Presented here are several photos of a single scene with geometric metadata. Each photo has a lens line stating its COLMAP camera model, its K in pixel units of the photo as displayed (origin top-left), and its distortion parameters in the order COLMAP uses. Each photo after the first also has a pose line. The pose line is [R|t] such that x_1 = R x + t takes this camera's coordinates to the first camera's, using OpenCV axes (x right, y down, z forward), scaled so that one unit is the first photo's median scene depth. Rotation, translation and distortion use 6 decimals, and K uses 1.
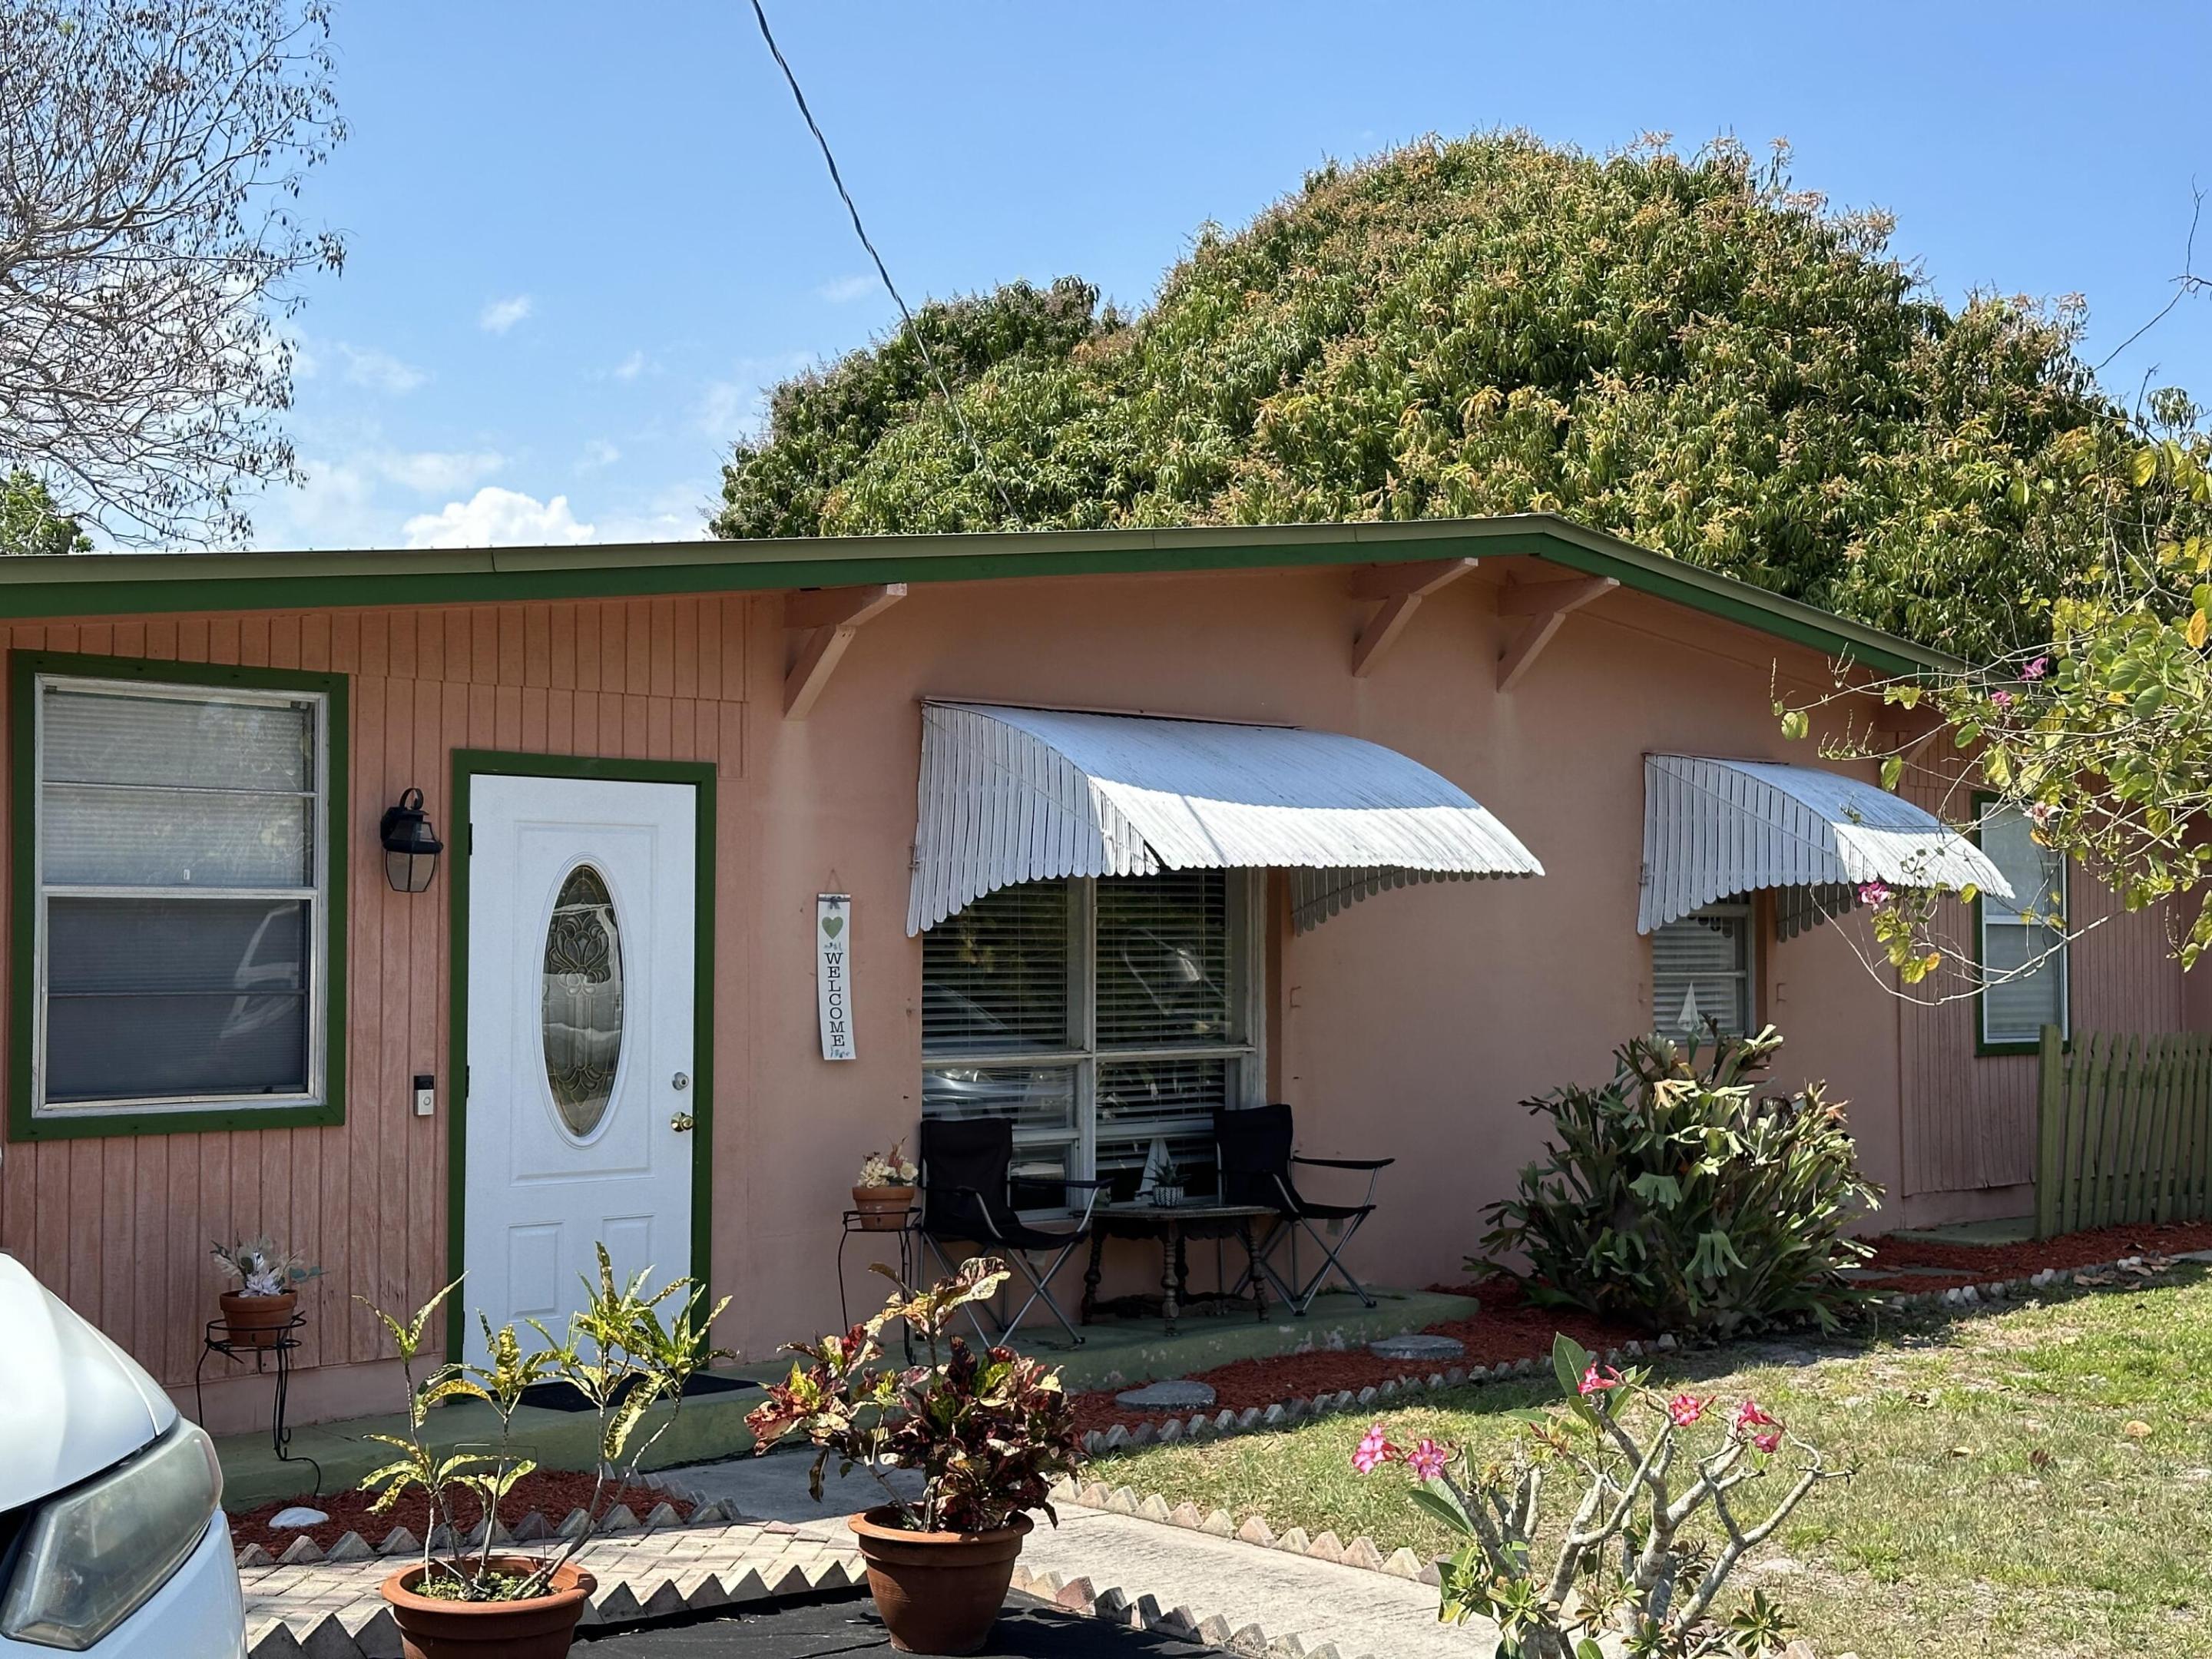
lens RADIAL K [[3091.7, 0, 1106.7], [0, 3091.7, 831.1], [0, 0, 1]] dist [0.091459, 0.000000]
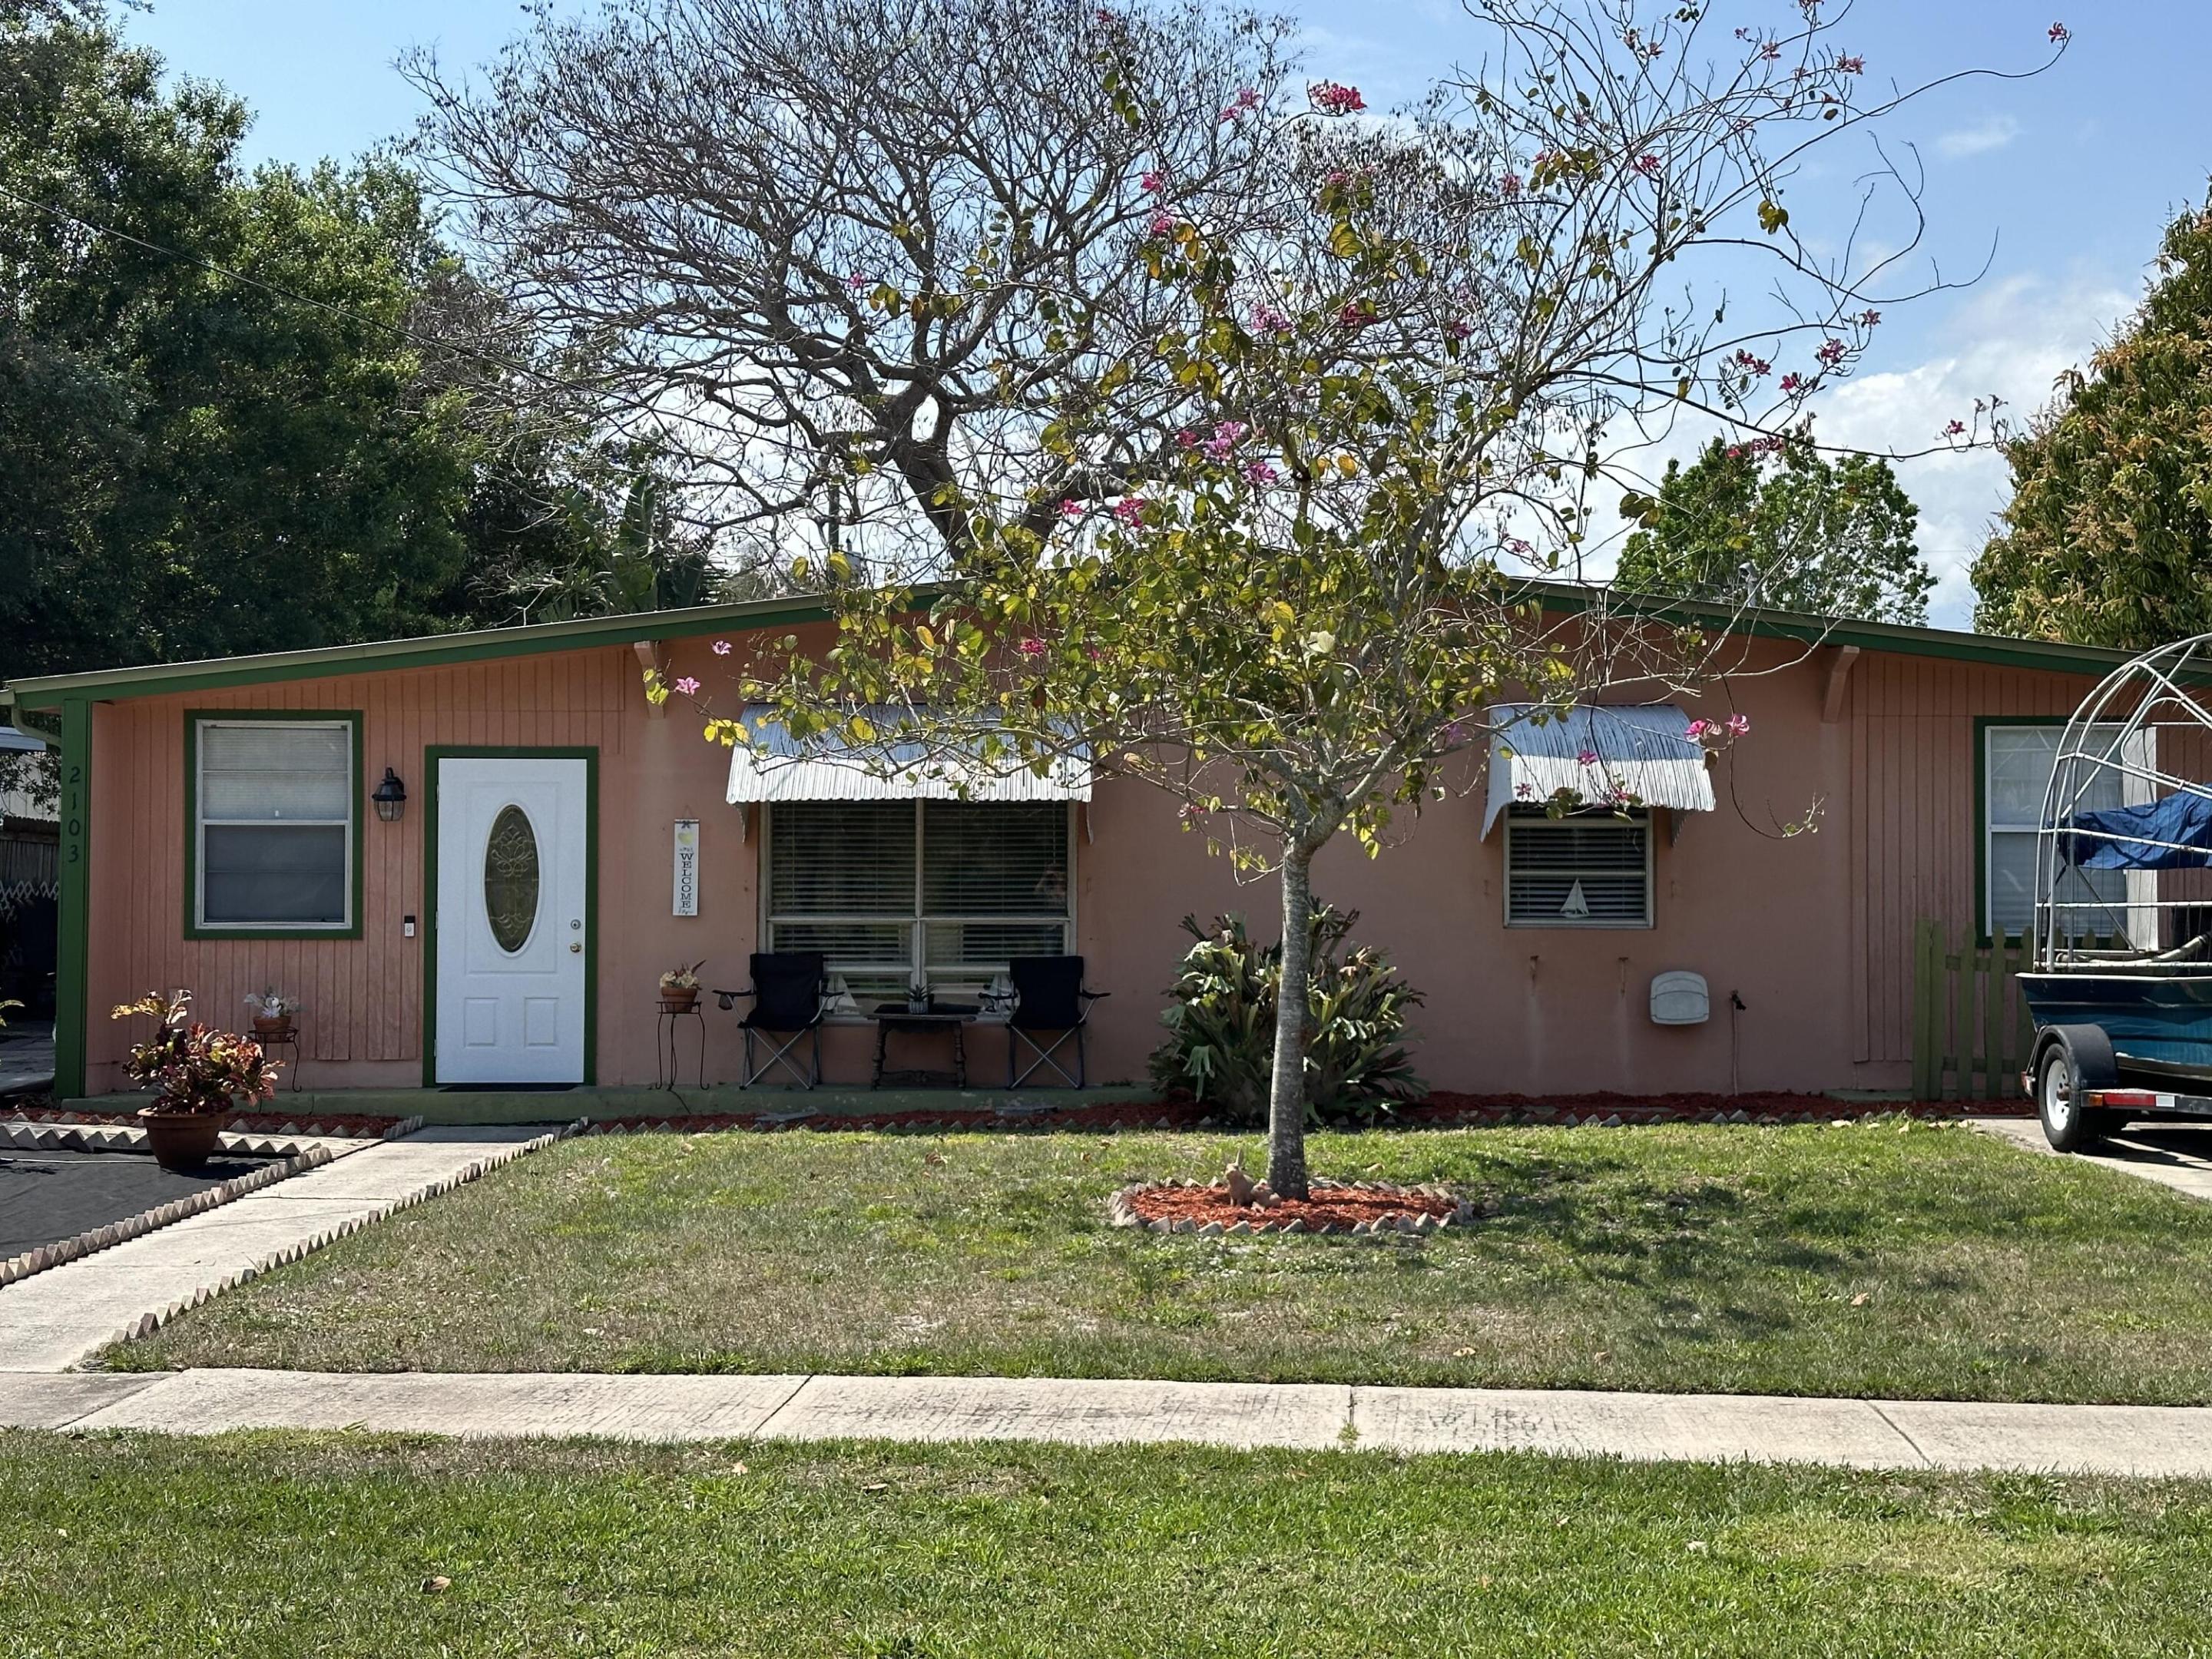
lens RADIAL K [[3091.7, 0, 1112.9], [0, 3091.7, 826.9], [0, 0, 1]] dist [0.091459, 0.000000]
pose [[0.712883, 0.005884, -0.701258, 1.442768], [0.023884, 0.999181, 0.032663, -0.029140], [0.700876, -0.040034, 0.712159, -0.065009]]
